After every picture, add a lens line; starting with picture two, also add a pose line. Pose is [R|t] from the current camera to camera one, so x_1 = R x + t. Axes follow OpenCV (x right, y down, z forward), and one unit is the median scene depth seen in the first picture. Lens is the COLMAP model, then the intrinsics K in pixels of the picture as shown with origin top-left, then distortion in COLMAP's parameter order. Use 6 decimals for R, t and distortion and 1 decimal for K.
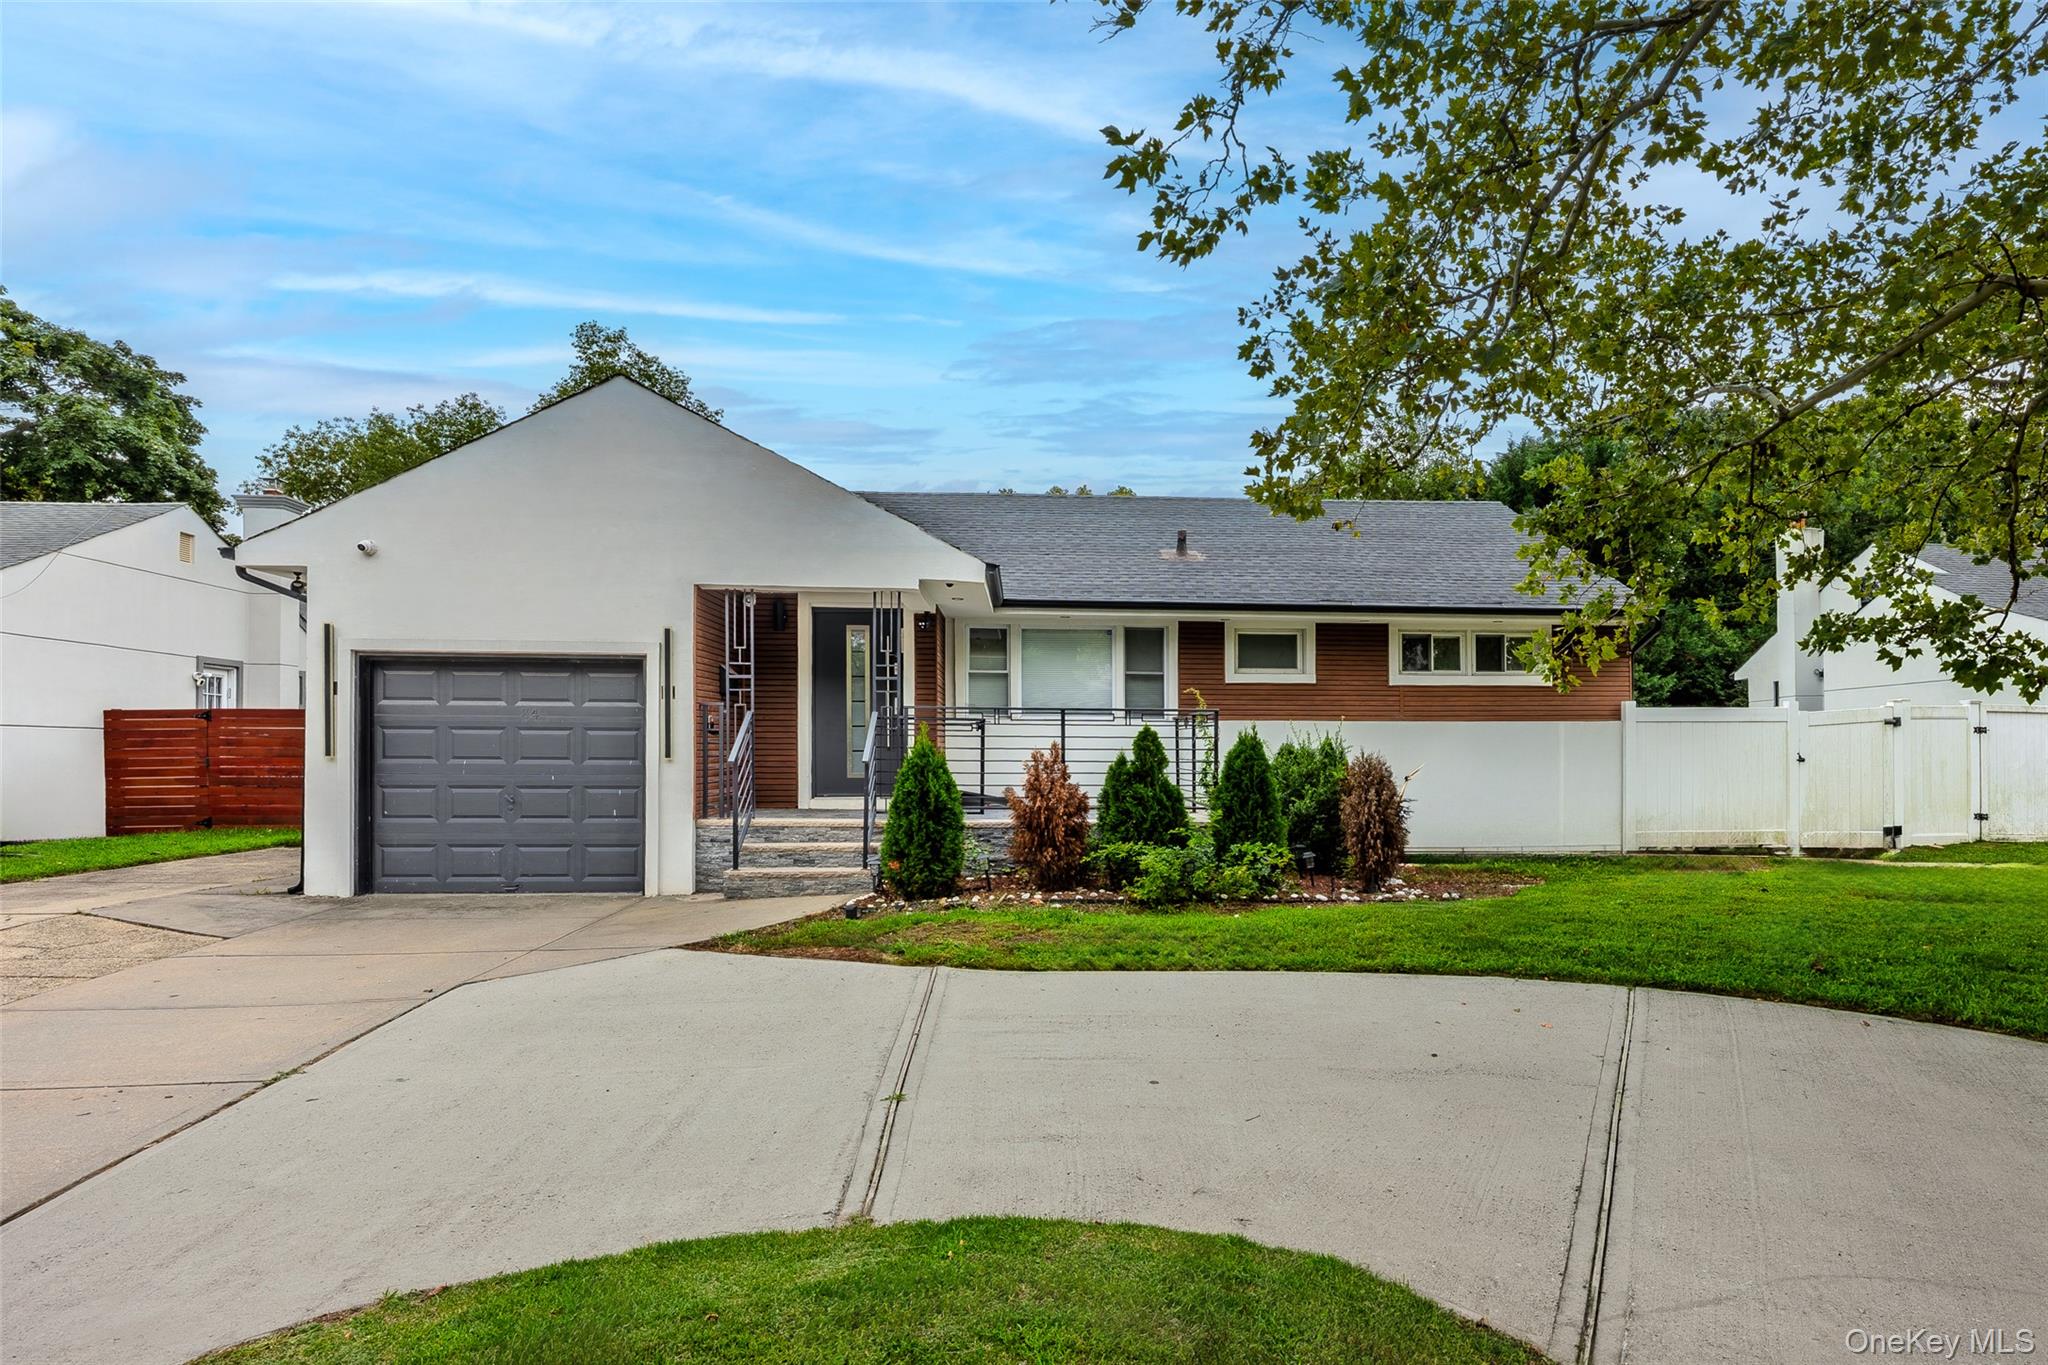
lens RADIAL K [[1200.4, 0, 1132.2], [0, 1200.4, 675.9], [0, 0, 1]] dist [-0.002714, 0.000694]
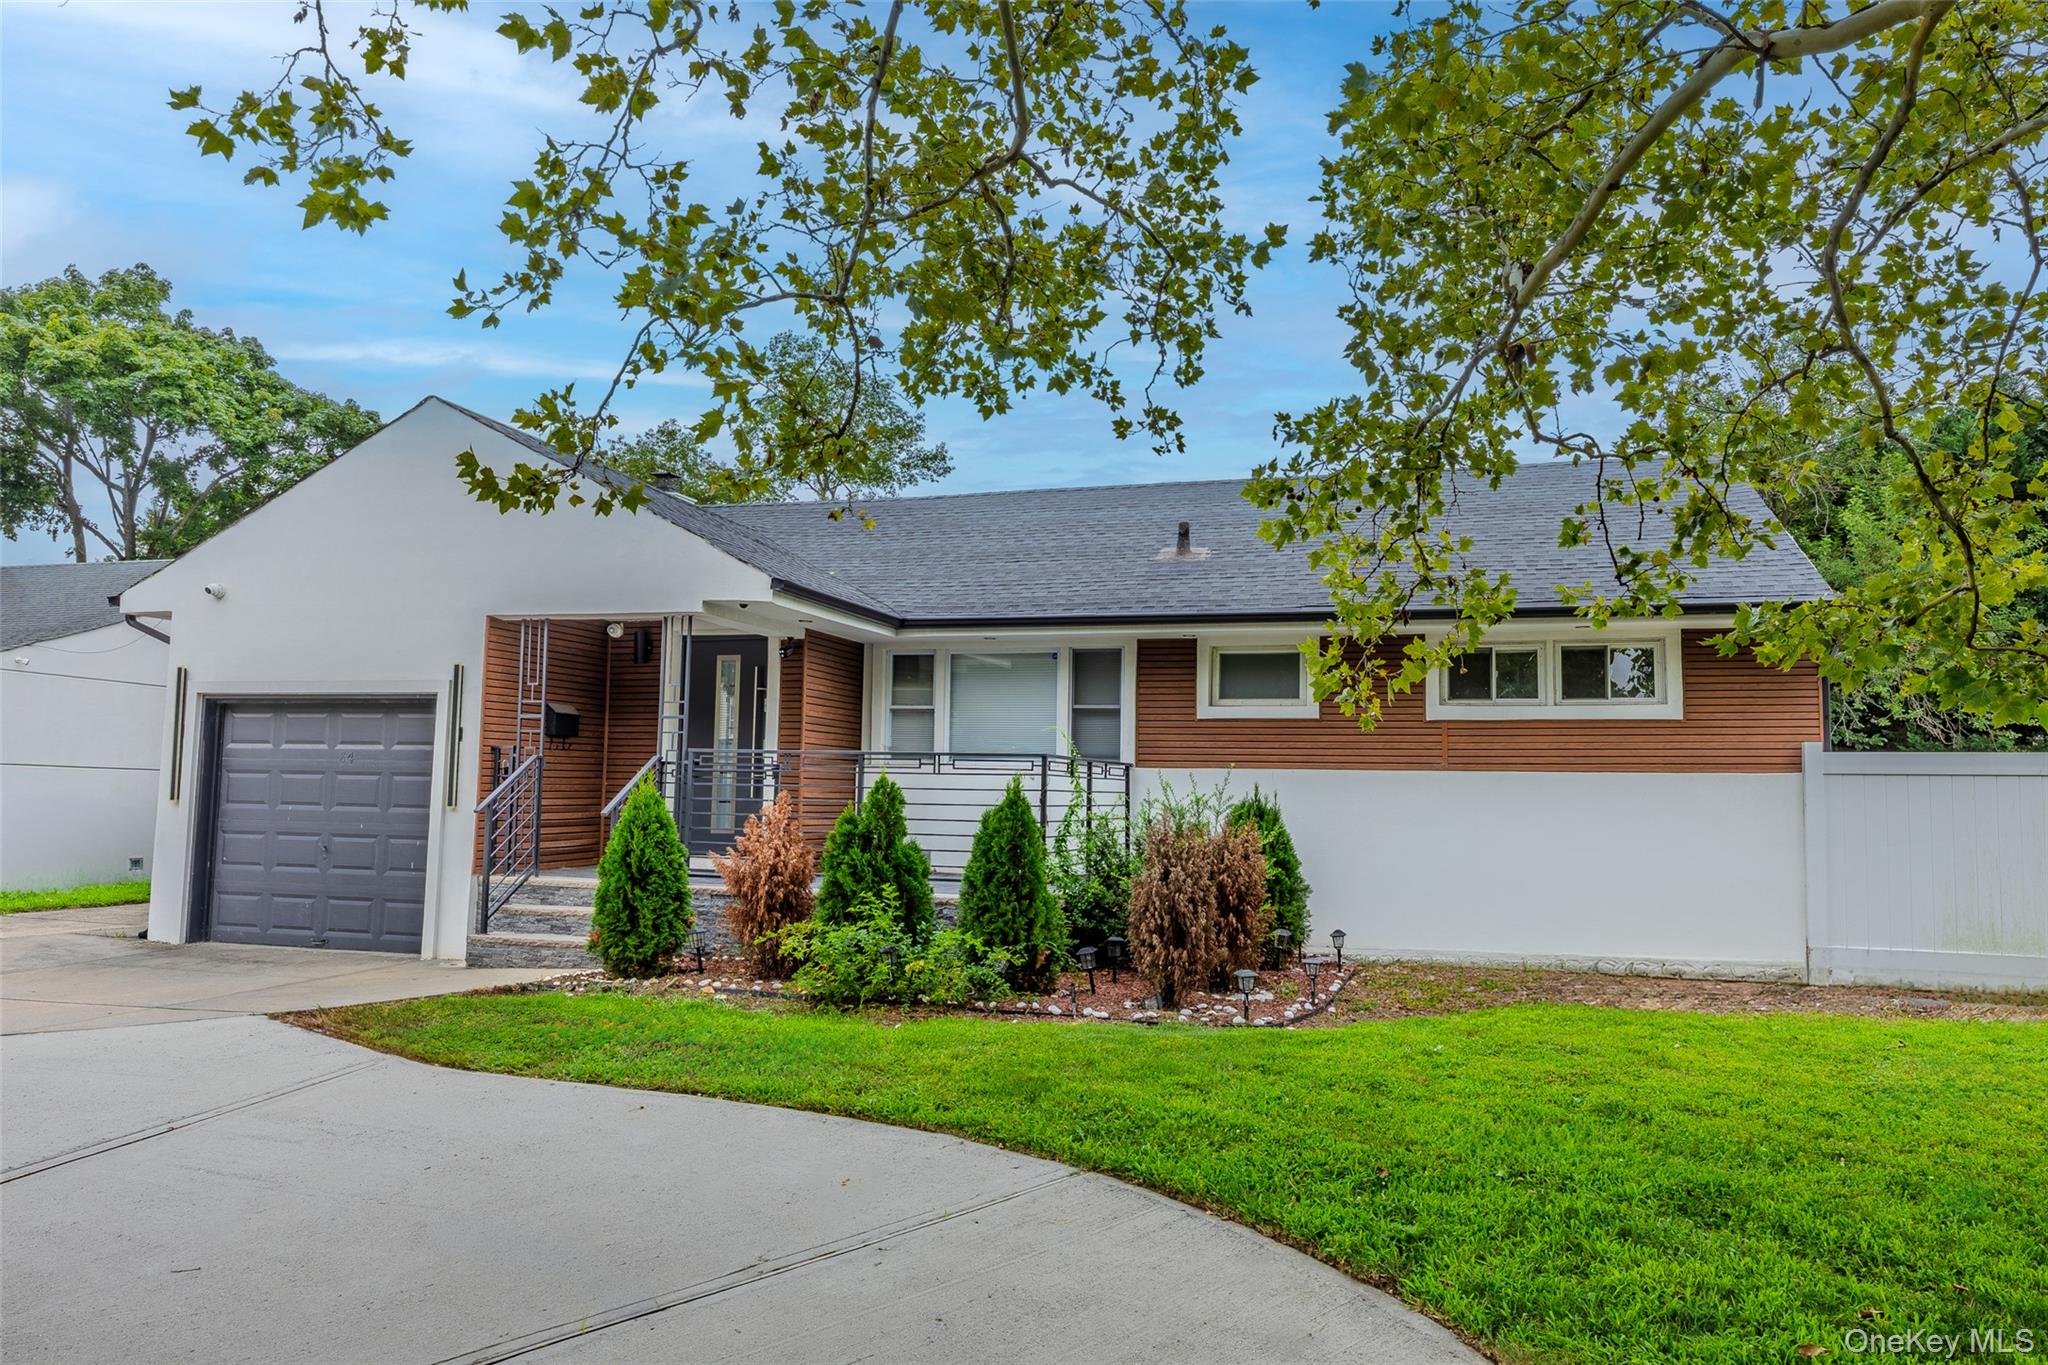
lens RADIAL K [[1463.4, 0, 1028.6], [0, 1463.4, 604.6], [0, 0, 1]] dist [0.017371, 0.001535]
pose [[0.922492, -0.037160, -0.384224, 0.440798], [0.009485, 0.997237, -0.073676, 0.001669], [0.385901, 0.064321, 0.920295, 0.128128]]
